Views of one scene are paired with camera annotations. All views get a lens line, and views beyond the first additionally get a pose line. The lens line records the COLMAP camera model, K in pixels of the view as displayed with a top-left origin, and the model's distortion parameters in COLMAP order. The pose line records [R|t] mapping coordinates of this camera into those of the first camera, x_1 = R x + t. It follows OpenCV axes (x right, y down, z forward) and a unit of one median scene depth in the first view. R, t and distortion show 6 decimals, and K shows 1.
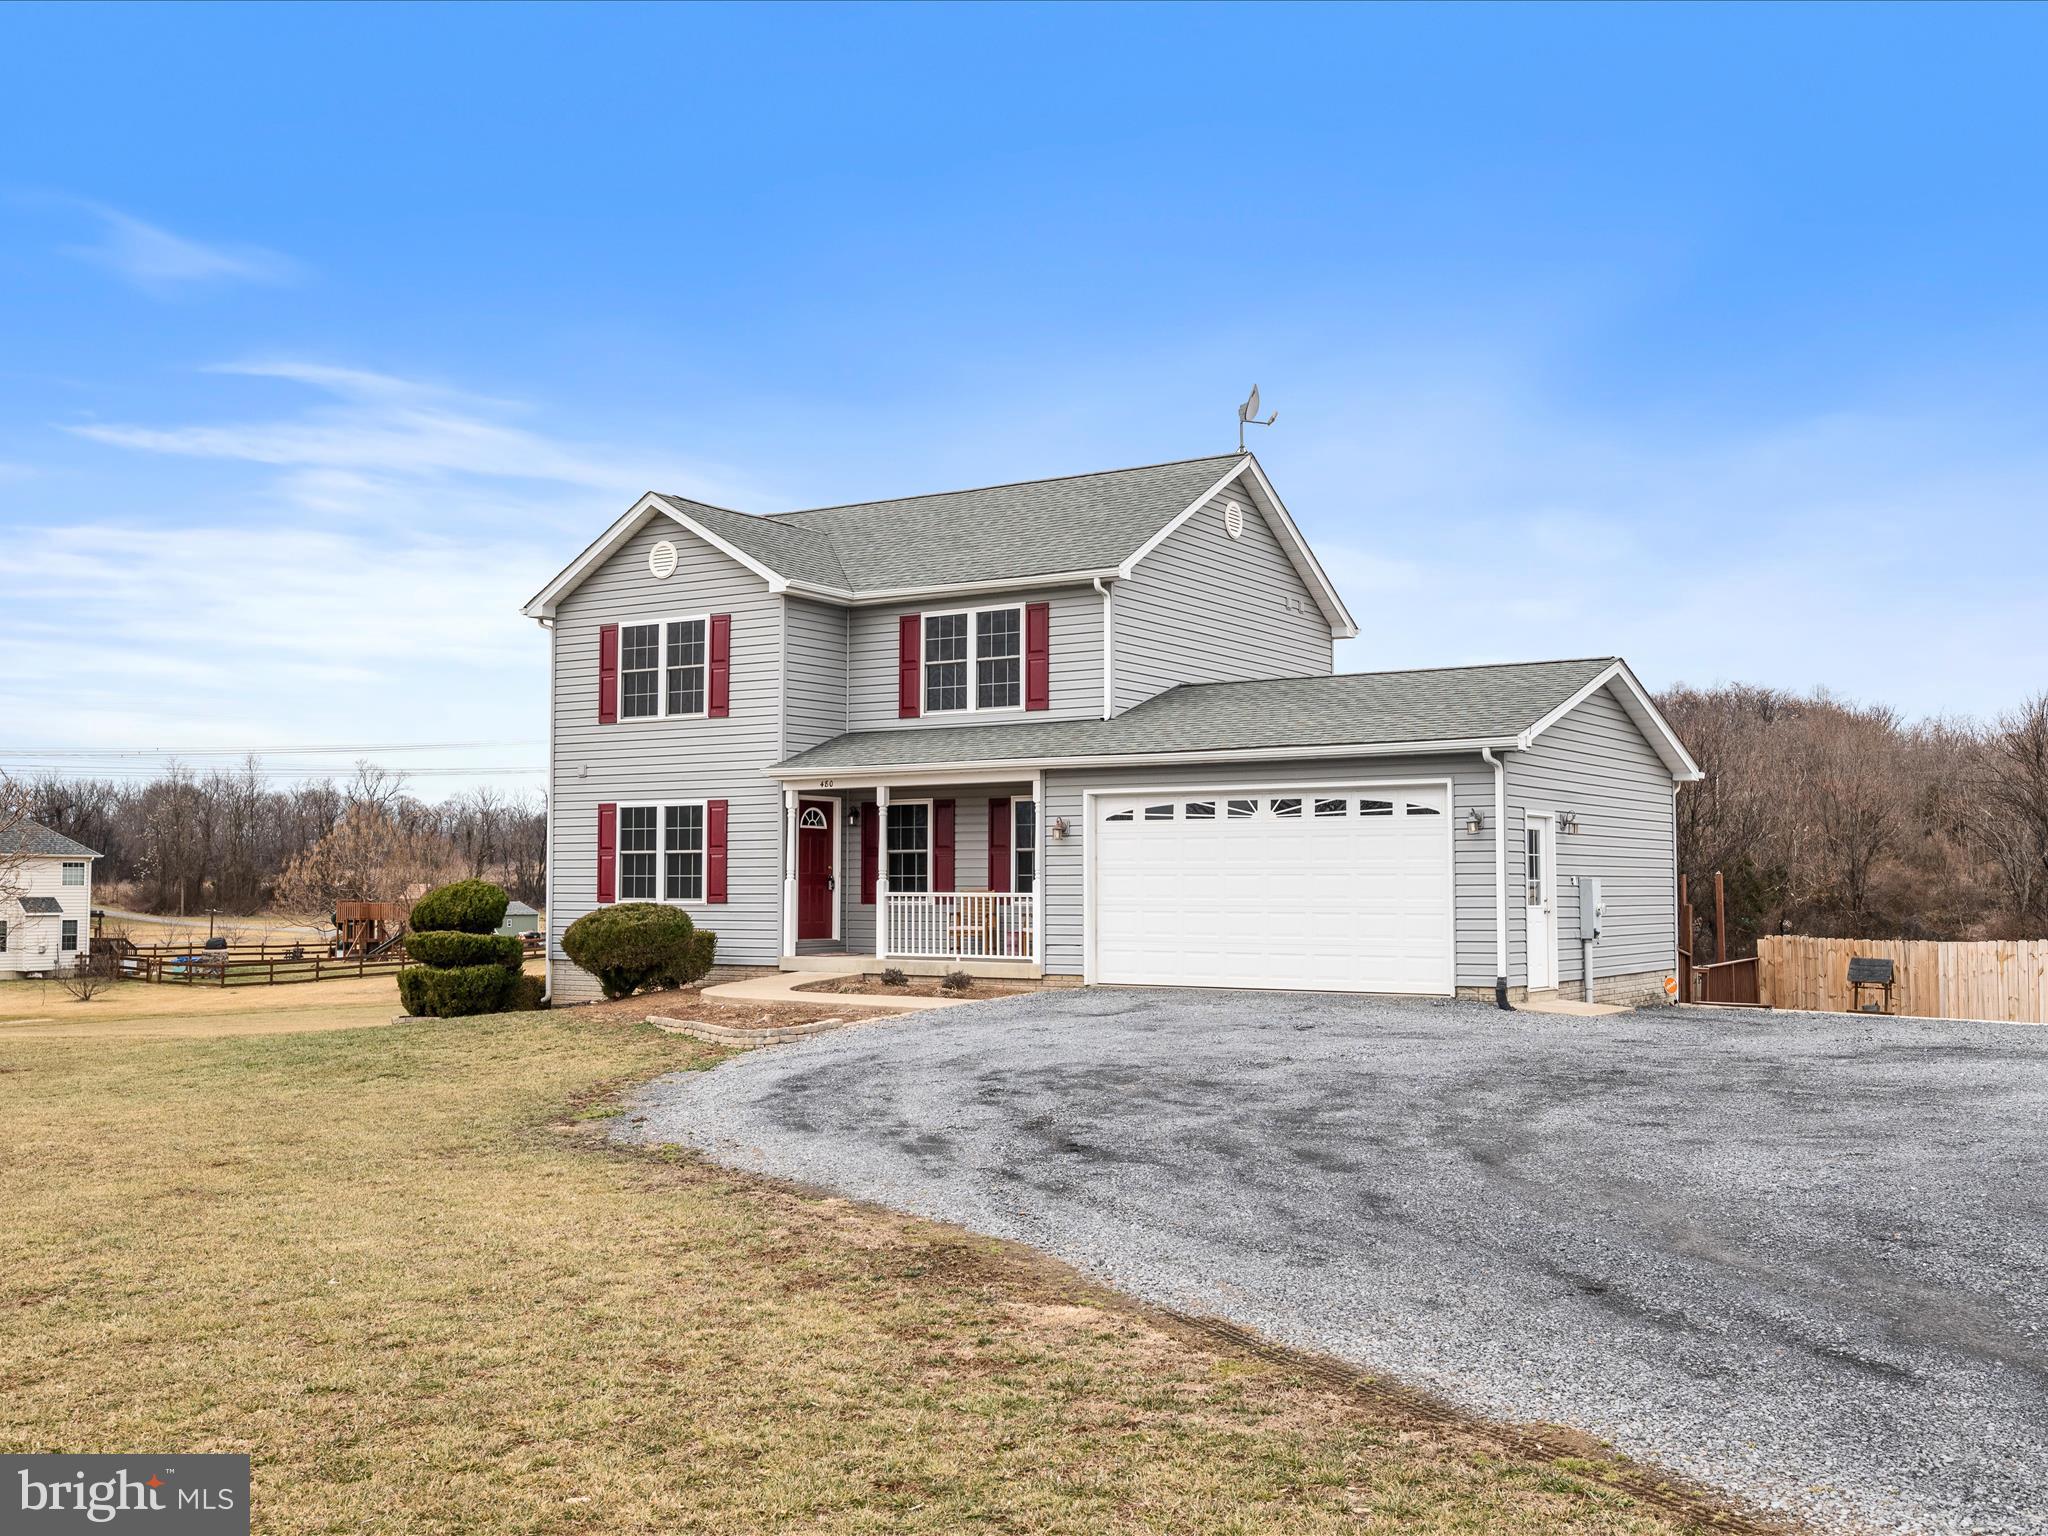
lens RADIAL K [[2020.4, 0, 1008.7], [0, 2020.4, 781.2], [0, 0, 1]] dist [-0.041616, 0.000000]
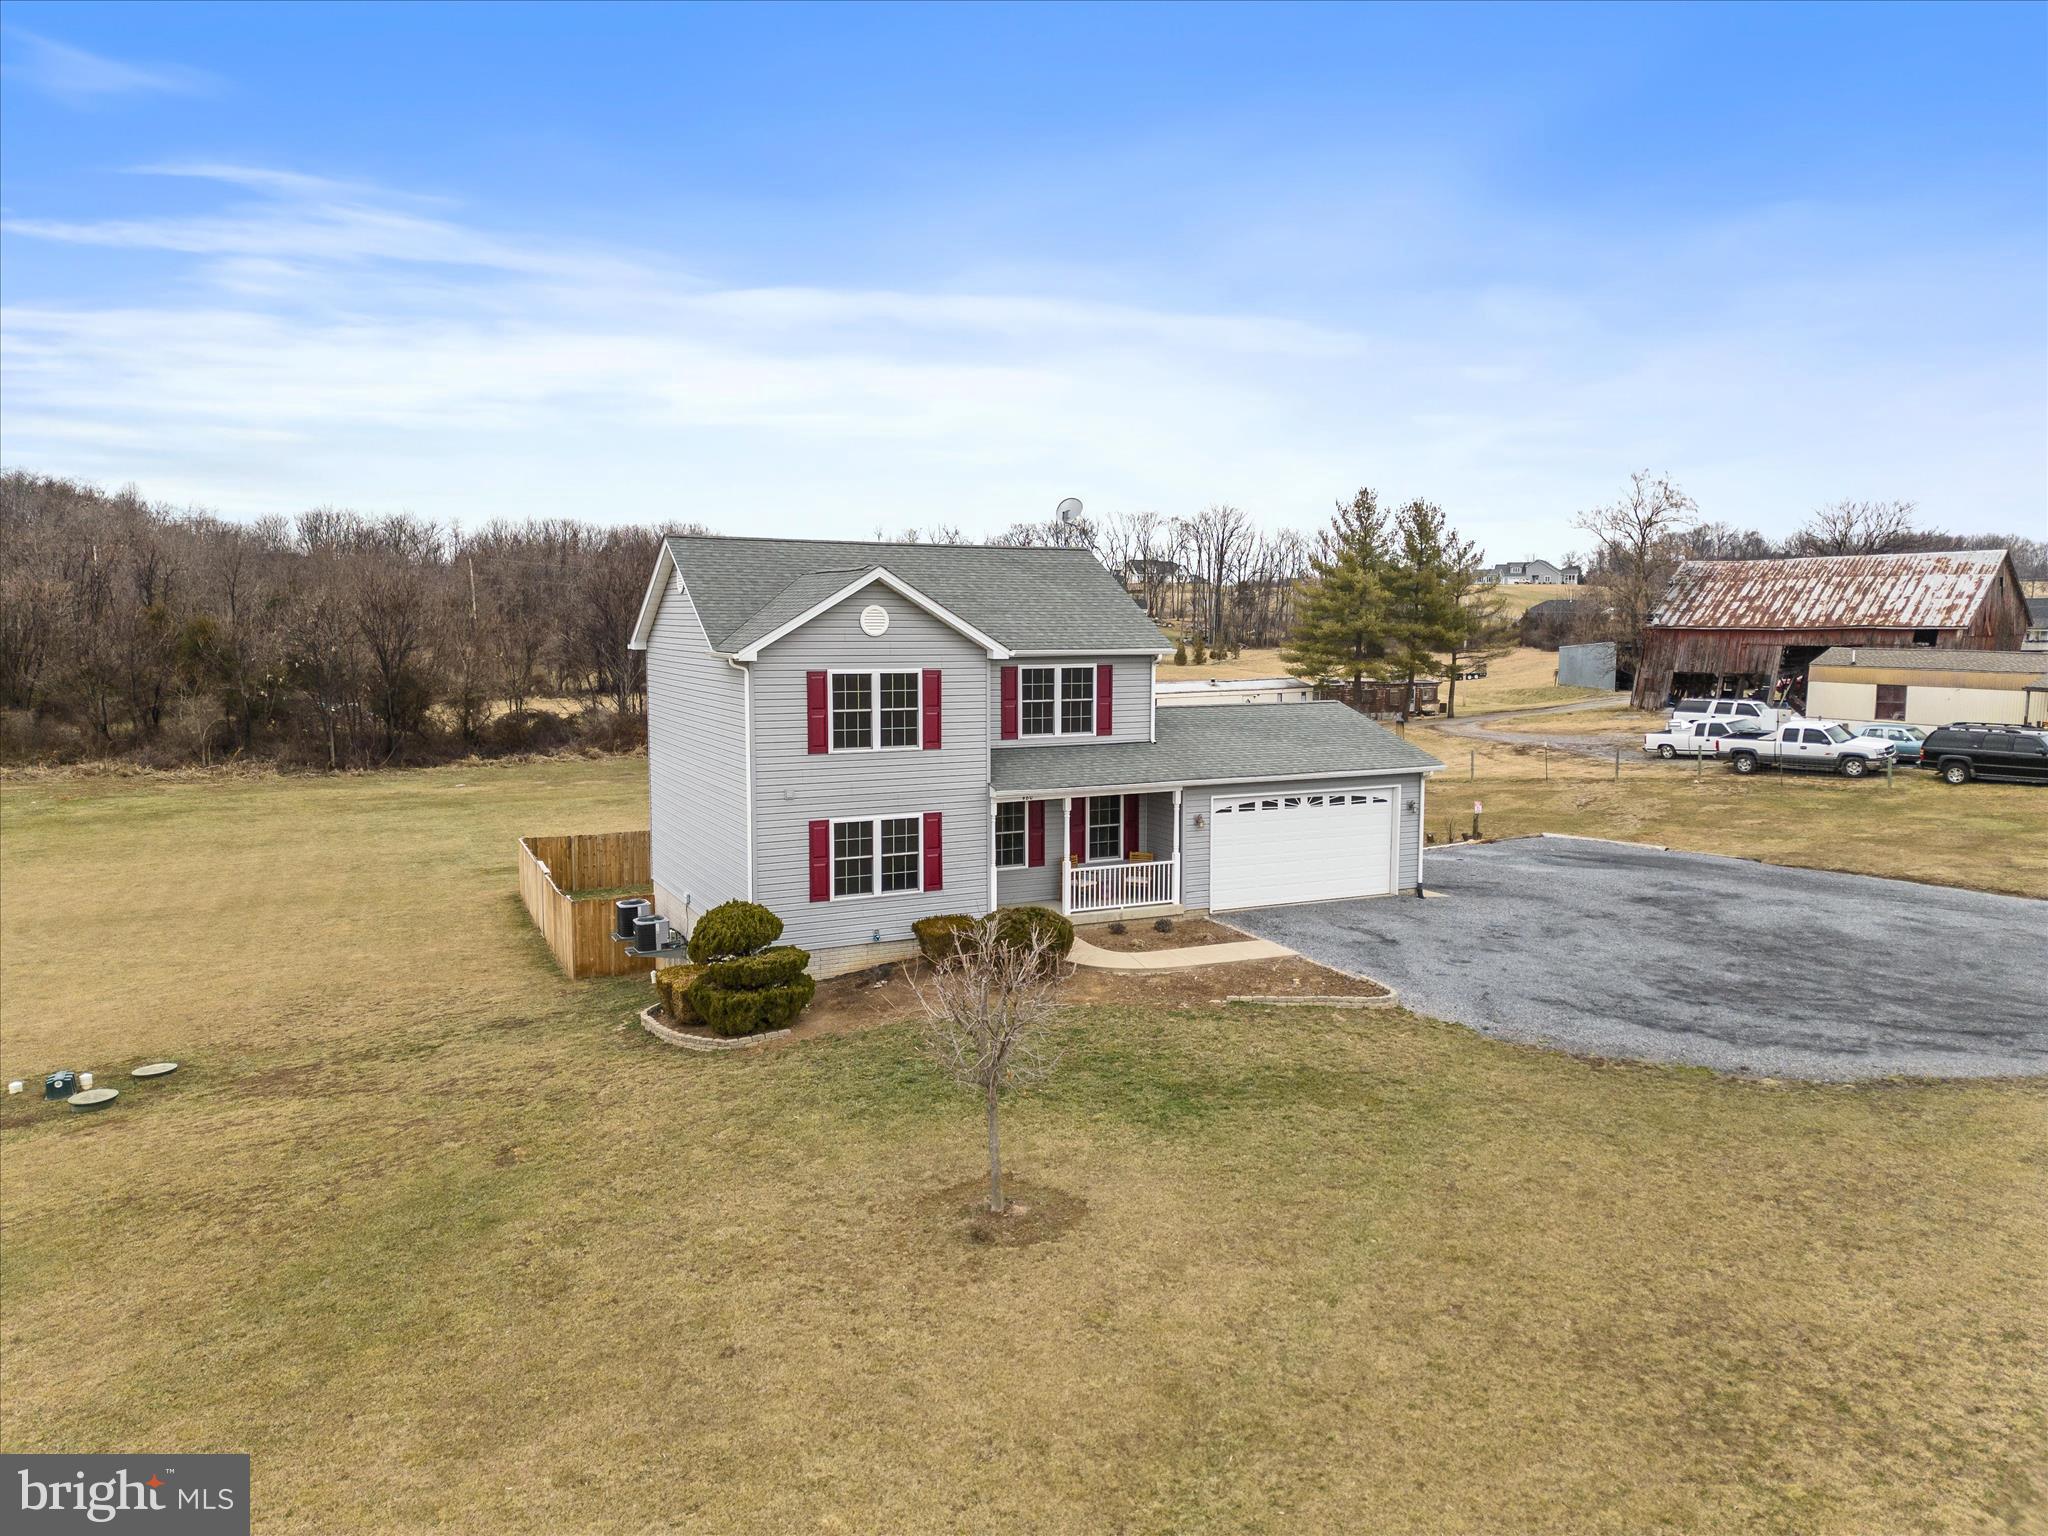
lens RADIAL K [[1461.3, 0, 1009.0], [0, 1461.3, 755.4], [0, 0, 1]] dist [0.072848, -0.028475]
pose [[0.493232, -0.085565, 0.865680, -0.959360], [-0.046782, 0.991101, 0.124617, -0.151460], [-0.868639, -0.101964, 0.484840, 0.518240]]
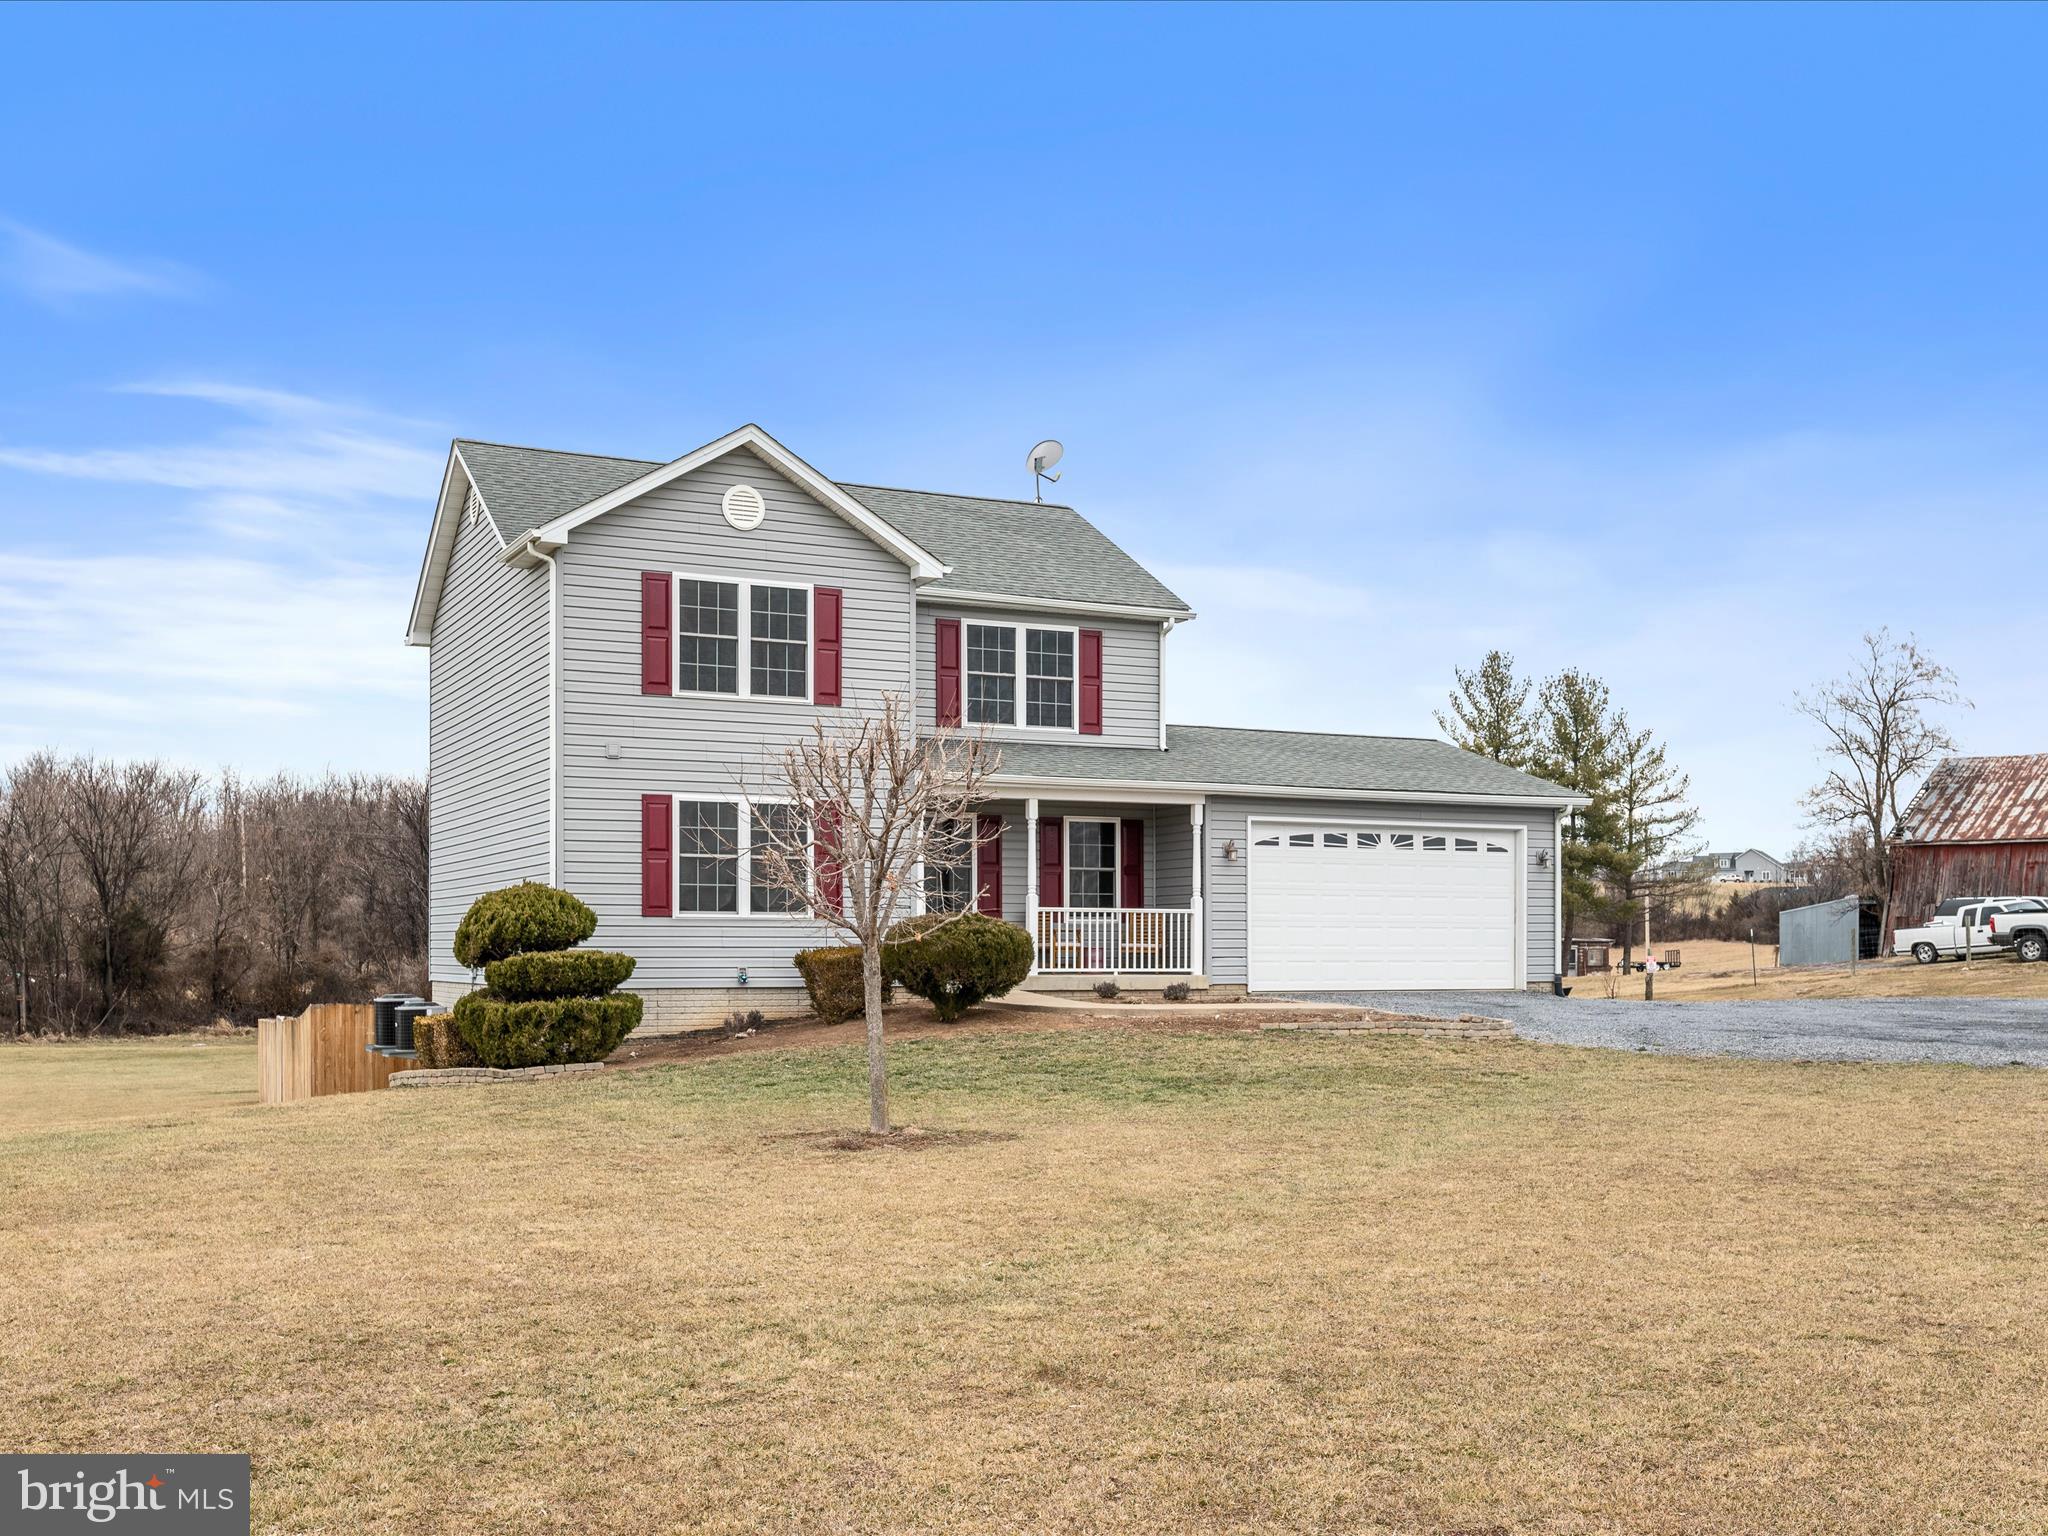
lens RADIAL K [[2088.3, 0, 1011.4], [0, 2088.3, 958.1], [0, 0, 1]] dist [-0.003420, 0.000000]
pose [[0.493654, -0.002945, 0.869653, -0.919837], [-0.045495, 0.998538, 0.029206, 0.049063], [-0.868467, -0.053983, 0.492798, 0.493817]]
